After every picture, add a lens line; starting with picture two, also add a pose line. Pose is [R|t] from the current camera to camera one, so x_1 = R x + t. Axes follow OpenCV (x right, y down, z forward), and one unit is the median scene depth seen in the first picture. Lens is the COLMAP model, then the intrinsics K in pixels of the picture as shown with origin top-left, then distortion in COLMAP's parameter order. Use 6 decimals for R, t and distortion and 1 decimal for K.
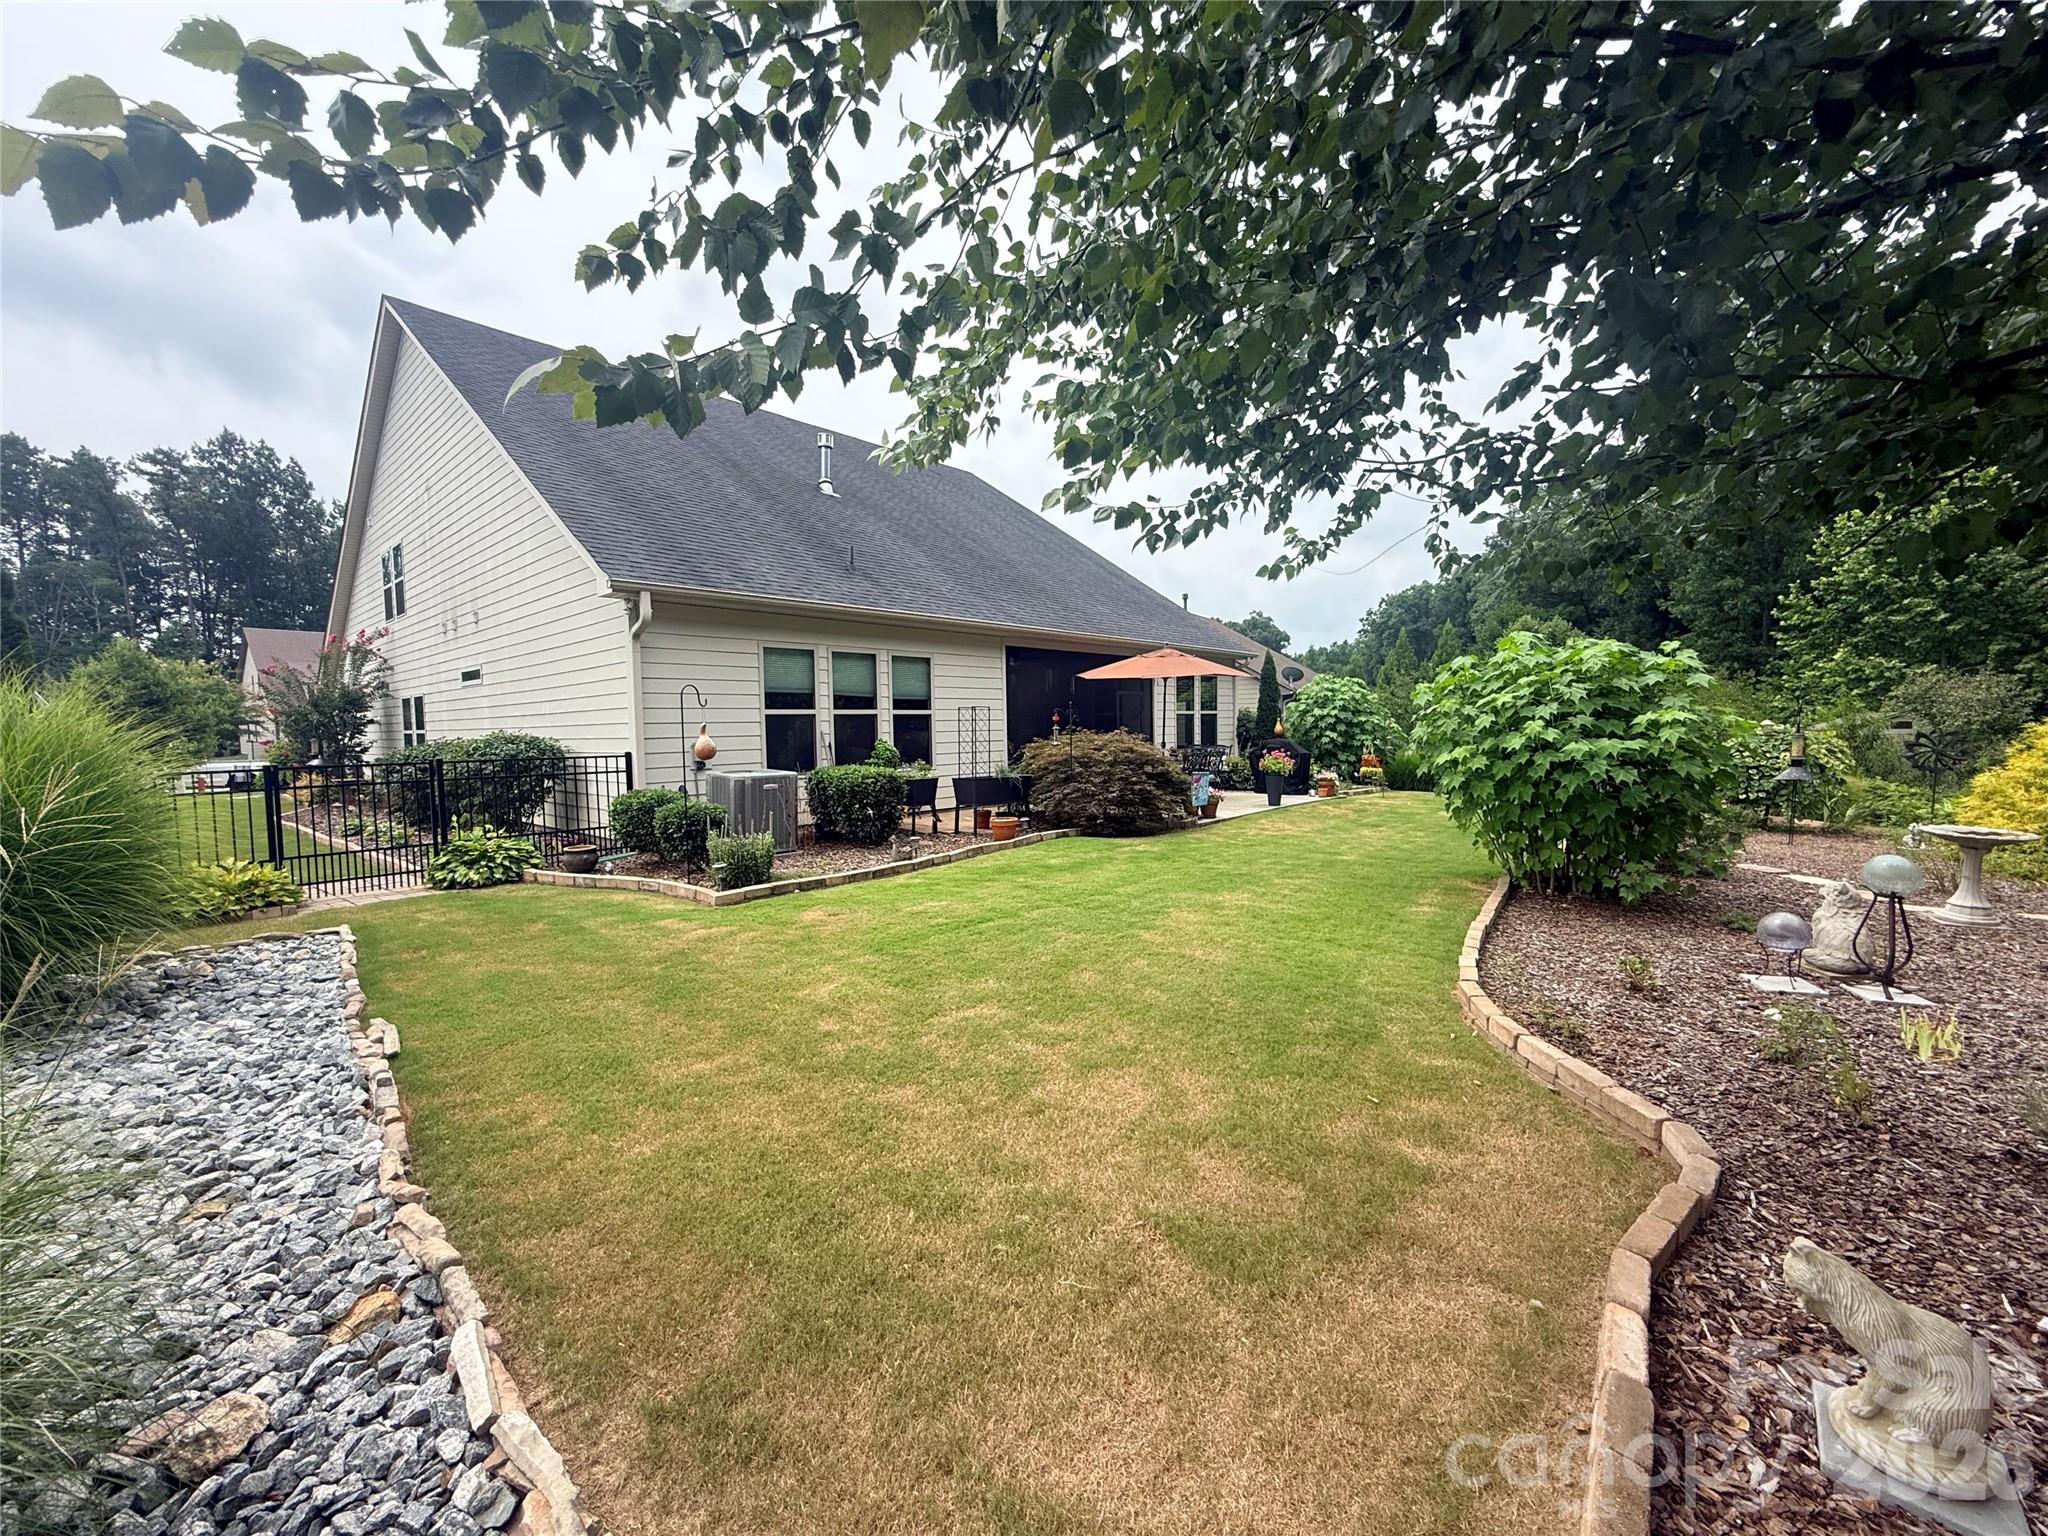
lens RADIAL K [[818.1, 0, 1019.2], [0, 818.1, 769.0], [0, 0, 1]] dist [-0.000636, 0.000119]
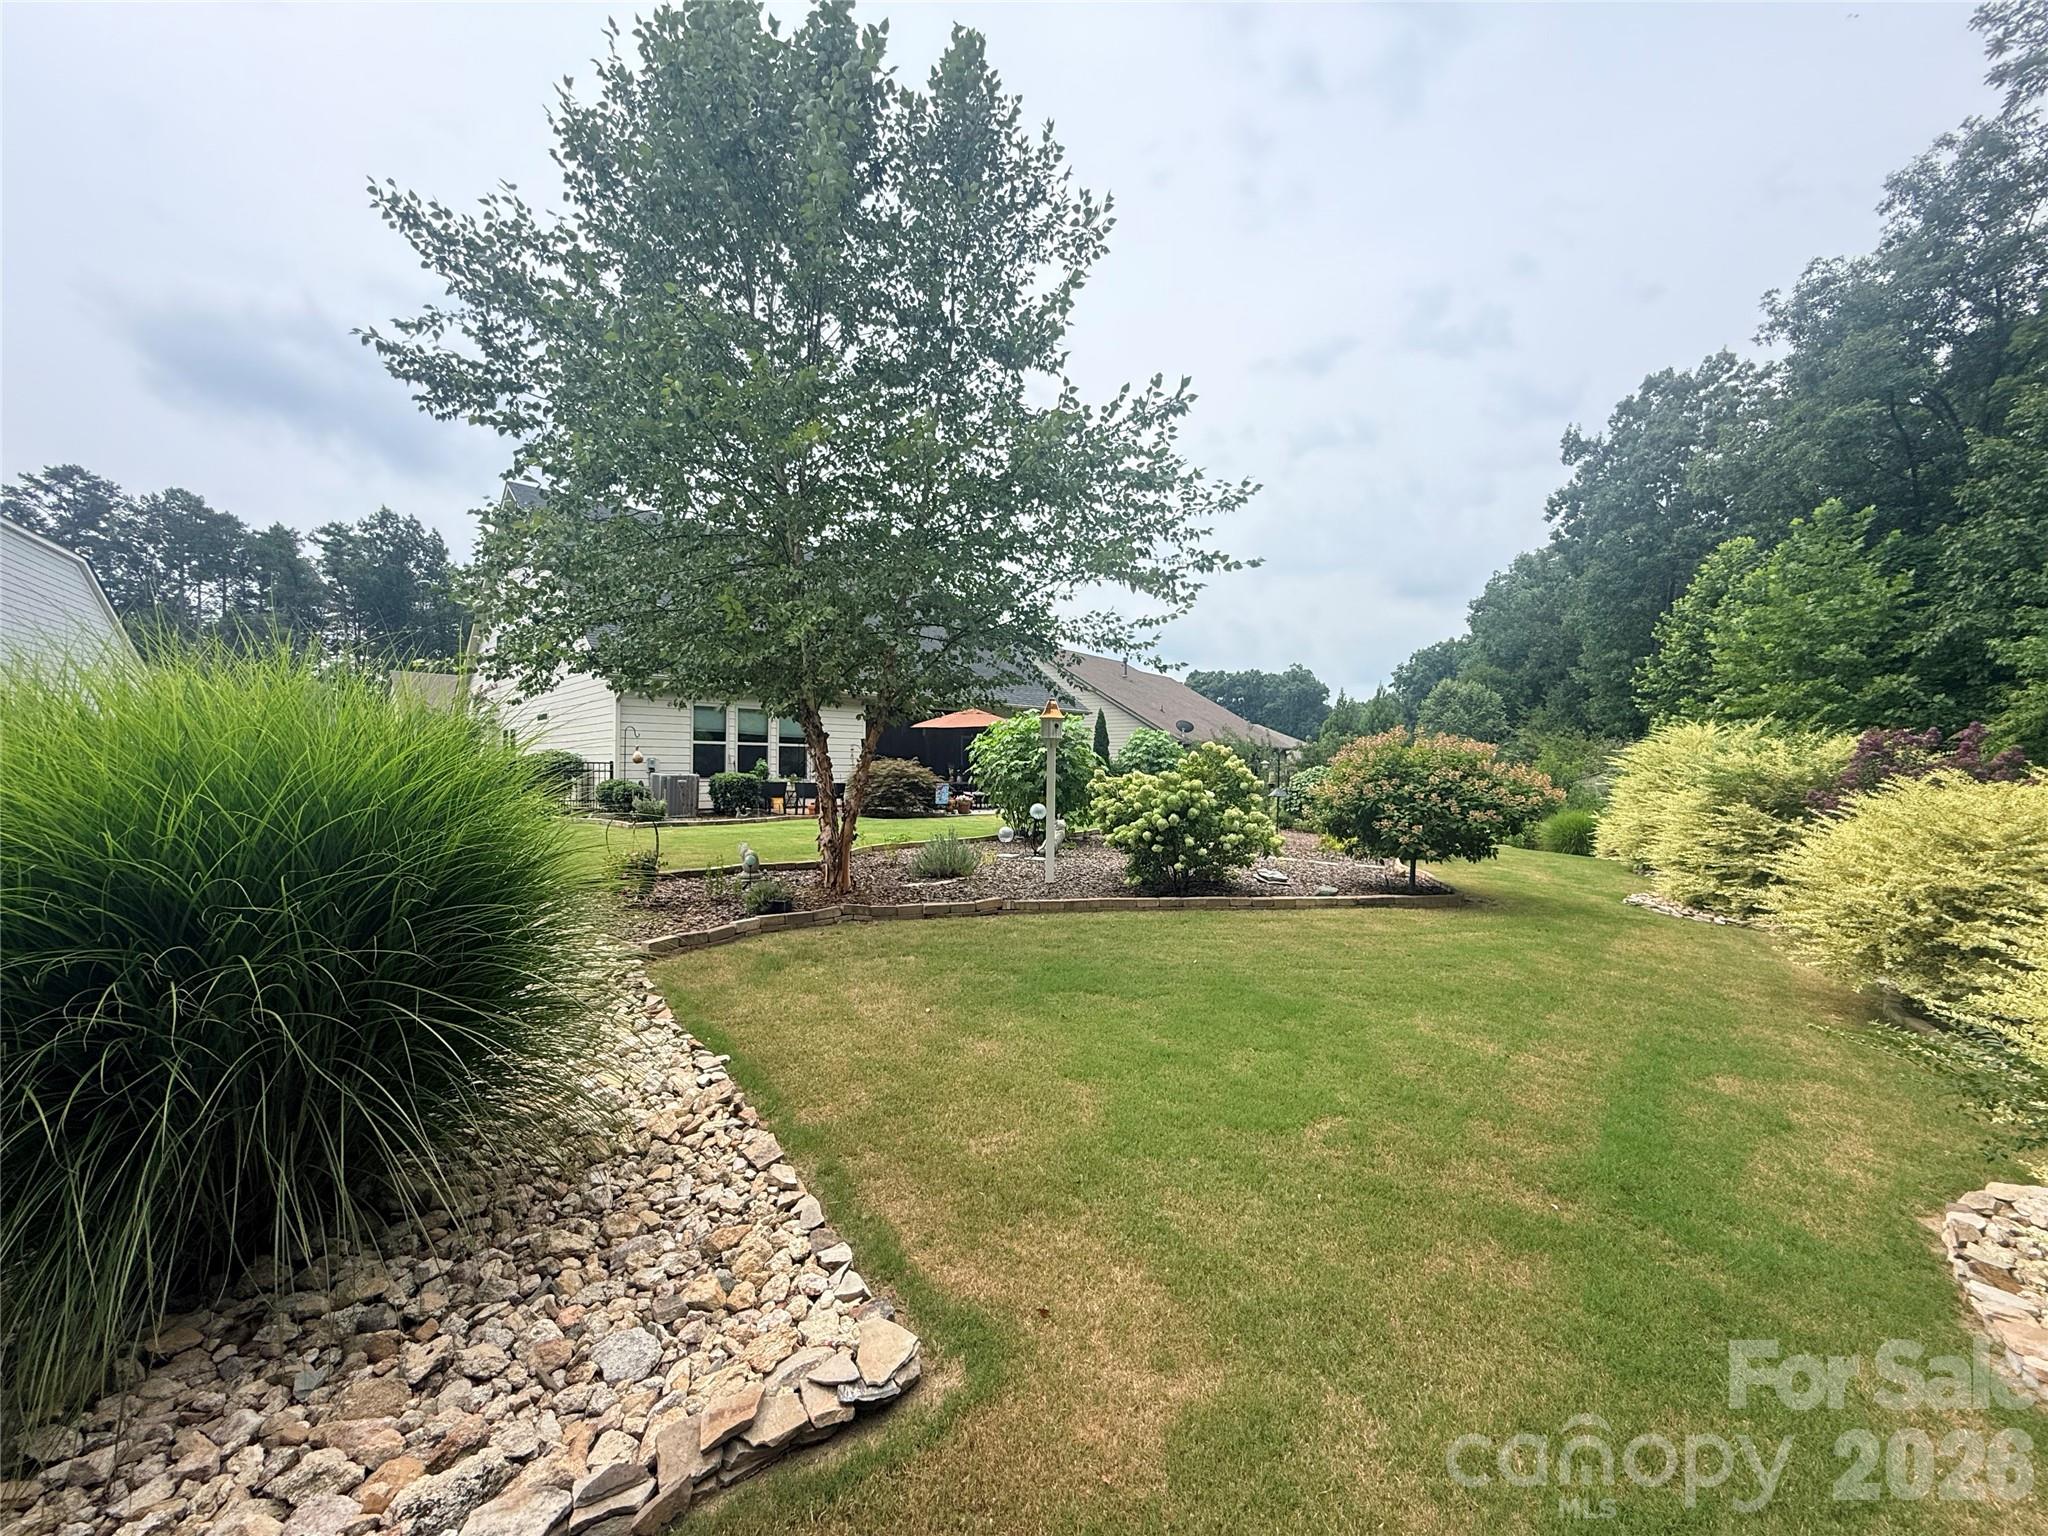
lens RADIAL K [[837.3, 0, 1053.2], [0, 837.3, 765.1], [0, 0, 1]] dist [-0.000688, -0.000203]
pose [[0.997329, 0.024595, -0.068775, 0.549930], [-0.028561, 0.997949, -0.057284, 0.057366], [0.067225, 0.059096, 0.995986, -0.703404]]
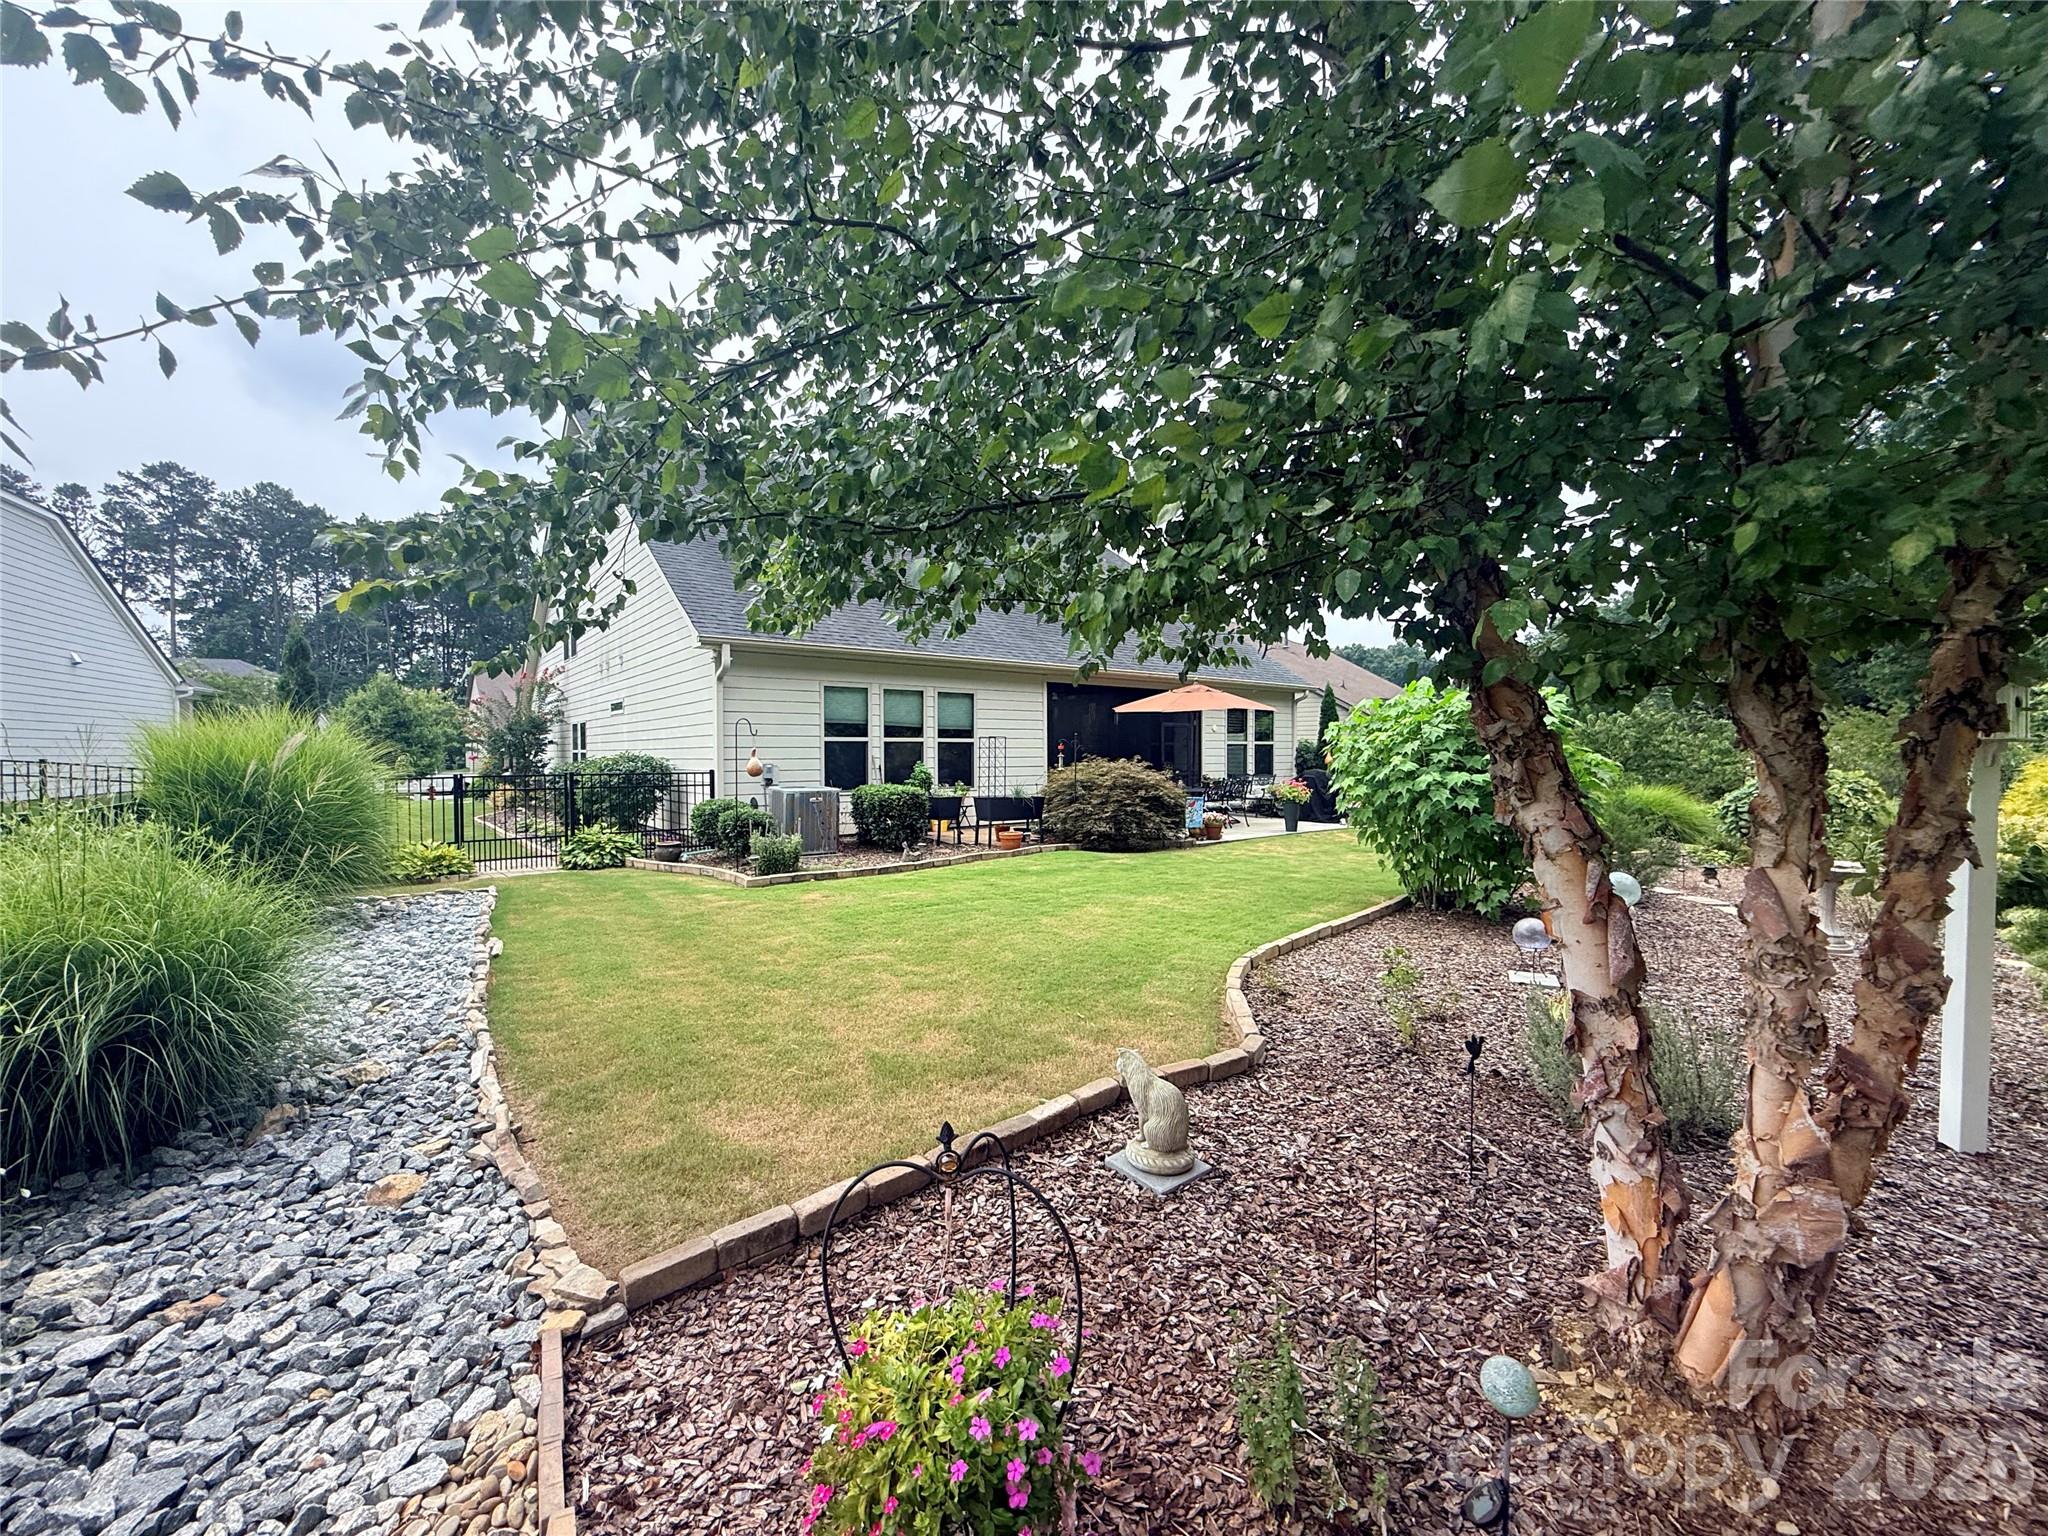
lens RADIAL K [[818.1, 0, 1019.2], [0, 818.1, 769.0], [0, 0, 1]] dist [-0.000636, 0.000119]
pose [[0.985529, 0.017592, -0.168590, 0.163877], [-0.022979, 0.999284, -0.030056, 0.004238], [0.167941, 0.033495, 0.985228, -0.133623]]
